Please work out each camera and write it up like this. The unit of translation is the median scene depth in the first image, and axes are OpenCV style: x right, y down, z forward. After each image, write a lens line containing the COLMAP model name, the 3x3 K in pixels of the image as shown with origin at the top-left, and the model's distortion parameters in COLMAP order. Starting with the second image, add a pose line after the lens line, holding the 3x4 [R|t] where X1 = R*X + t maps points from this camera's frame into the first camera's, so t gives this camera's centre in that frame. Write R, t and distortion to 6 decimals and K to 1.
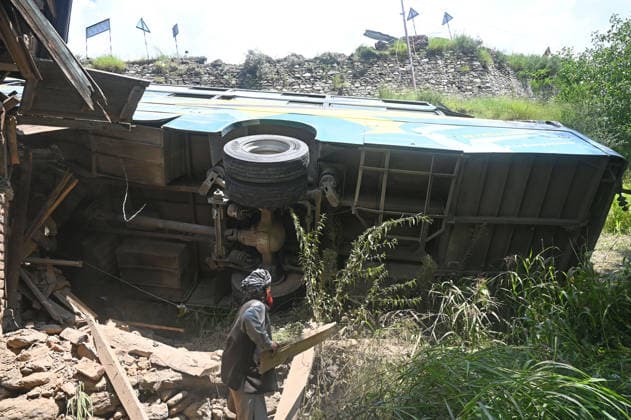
lens RADIAL K [[420.2, 0, 315.5], [0, 420.2, 210.0], [0, 0, 1]] dist [-0.006368, -0.000326]
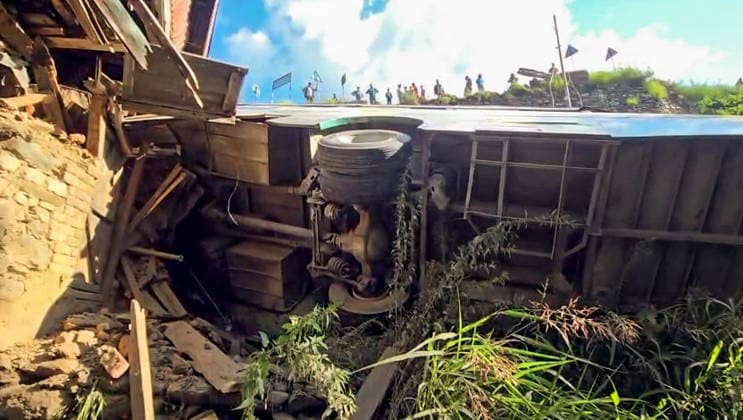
lens RADIAL K [[371.2, 0, 383.4], [0, 371.2, 208.6], [0, 0, 1]] dist [0.003750, 0.000326]
pose [[0.964367, 0.029065, -0.262966, 0.127139], [-0.061447, 0.991374, -0.115767, 0.082186], [0.257333, 0.127800, 0.957834, 0.255961]]
